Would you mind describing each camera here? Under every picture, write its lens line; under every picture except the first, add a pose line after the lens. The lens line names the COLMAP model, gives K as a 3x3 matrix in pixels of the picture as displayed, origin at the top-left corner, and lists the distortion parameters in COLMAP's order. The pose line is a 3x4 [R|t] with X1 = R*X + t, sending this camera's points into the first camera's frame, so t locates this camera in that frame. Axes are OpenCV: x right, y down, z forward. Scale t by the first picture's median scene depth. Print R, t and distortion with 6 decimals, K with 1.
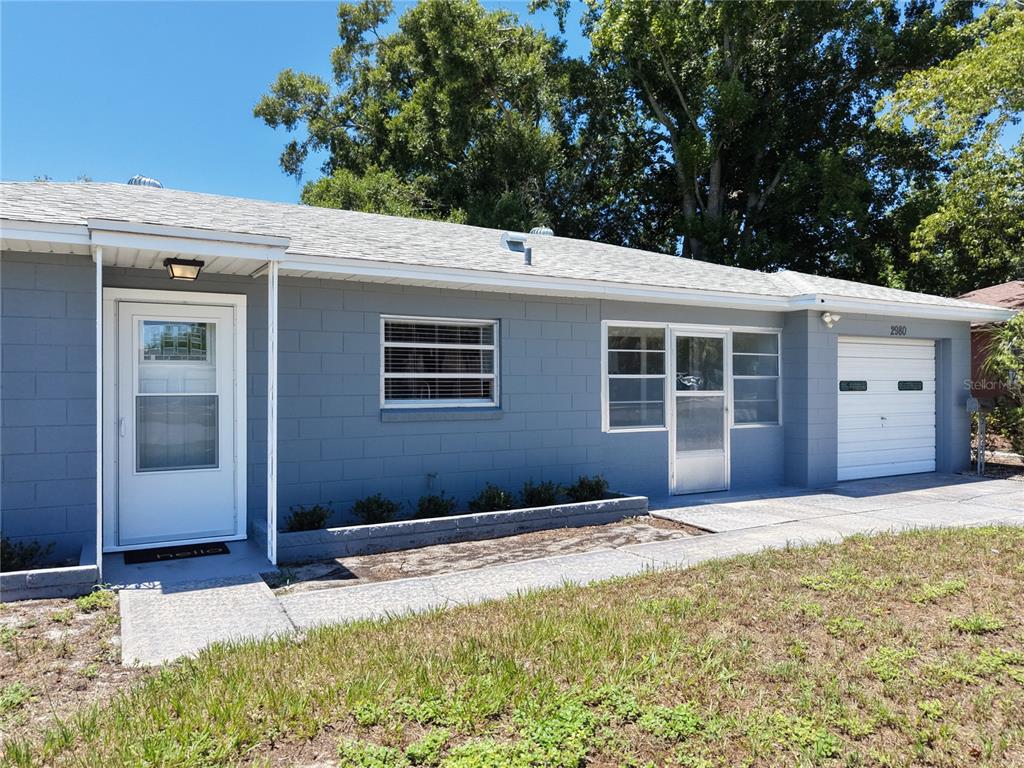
lens RADIAL K [[723.5, 0, 492.4], [0, 723.5, 383.5], [0, 0, 1]] dist [-0.020433, -0.003620]
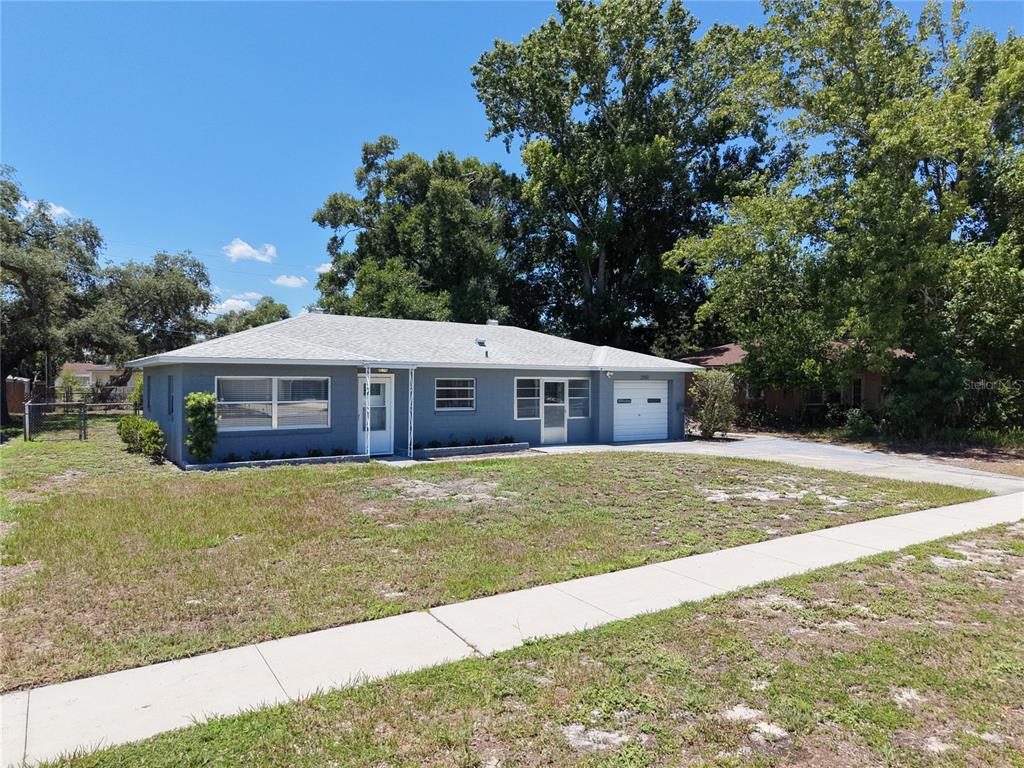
lens RADIAL K [[699.1, 0, 512.0], [0, 699.1, 384.0], [0, 0, 1]] dist [0.004576, -0.001547]
pose [[0.995532, 0.008673, 0.094030, -0.090606], [-0.009483, 0.999922, 0.008173, -0.078672], [-0.093951, -0.009028, 0.995536, -1.446244]]
